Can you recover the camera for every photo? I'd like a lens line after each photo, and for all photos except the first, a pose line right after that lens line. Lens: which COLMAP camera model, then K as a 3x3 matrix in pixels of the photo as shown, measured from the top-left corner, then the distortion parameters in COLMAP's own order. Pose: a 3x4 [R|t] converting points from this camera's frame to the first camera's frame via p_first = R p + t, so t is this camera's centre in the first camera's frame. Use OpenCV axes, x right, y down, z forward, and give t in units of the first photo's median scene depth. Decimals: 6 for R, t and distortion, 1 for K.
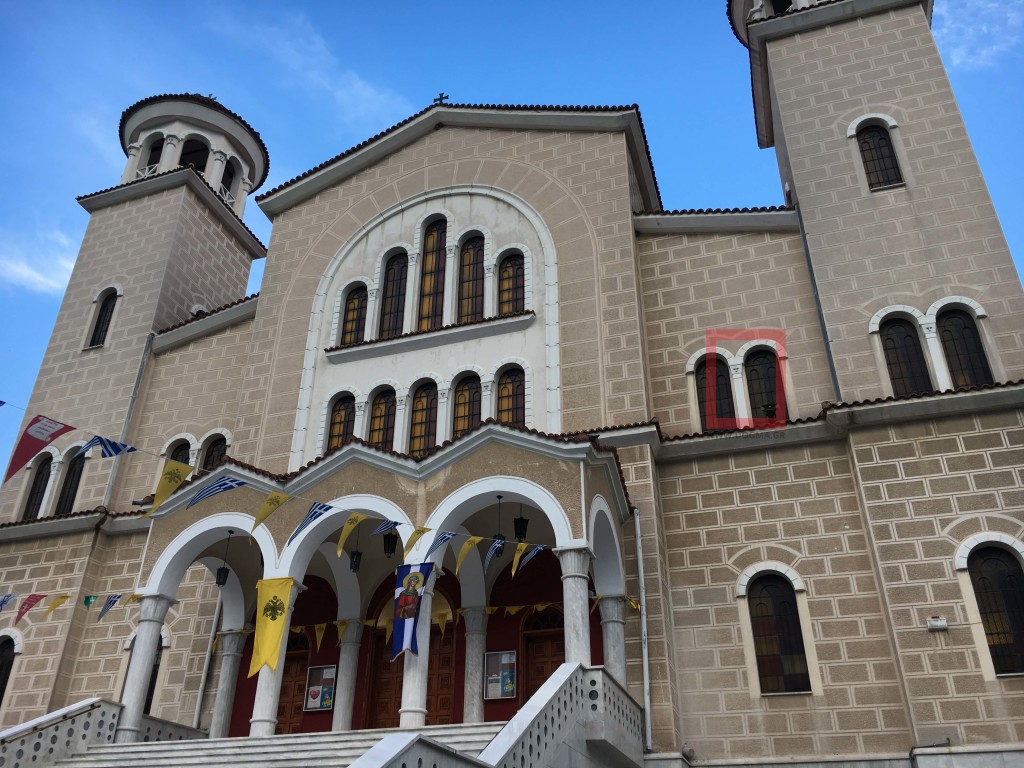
lens RADIAL K [[873.0, 0, 520.6], [0, 873.0, 388.5], [0, 0, 1]] dist [0.078014, -0.104113]
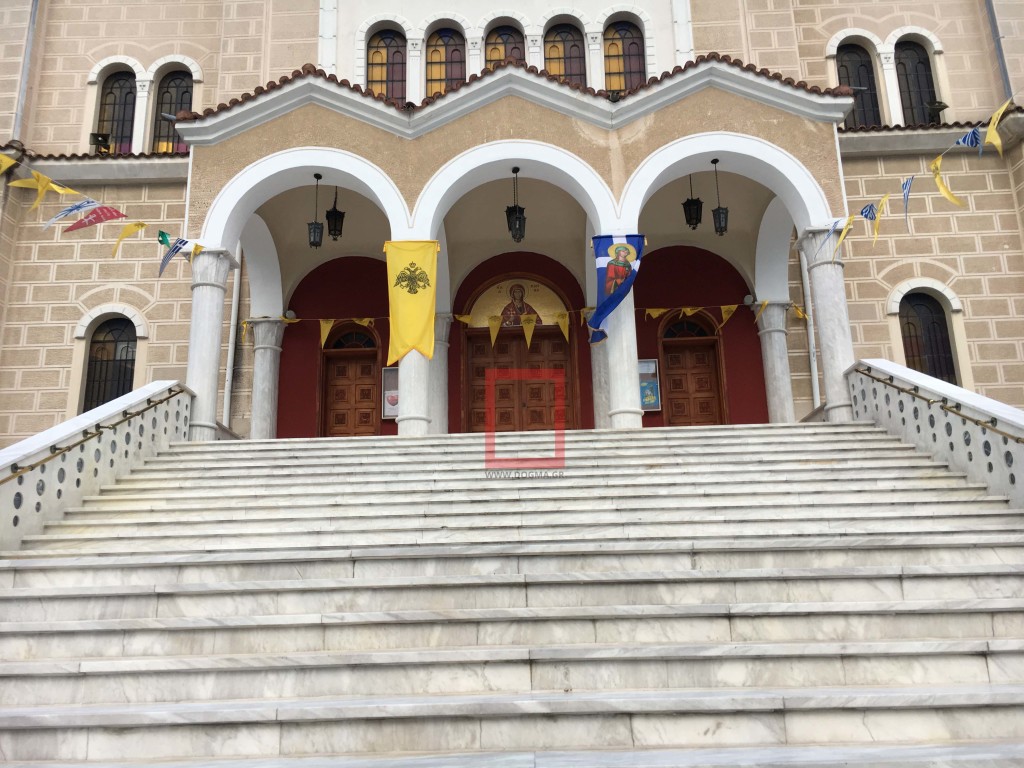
lens RADIAL K [[873.0, 0, 508.4], [0, 873.0, 384.4], [0, 0, 1]] dist [0.078014, -0.104113]
pose [[0.957114, 0.047301, 0.285824, -0.376046], [-0.117938, 0.964747, 0.235276, 0.139423], [-0.264619, -0.258895, 0.928951, 0.248074]]
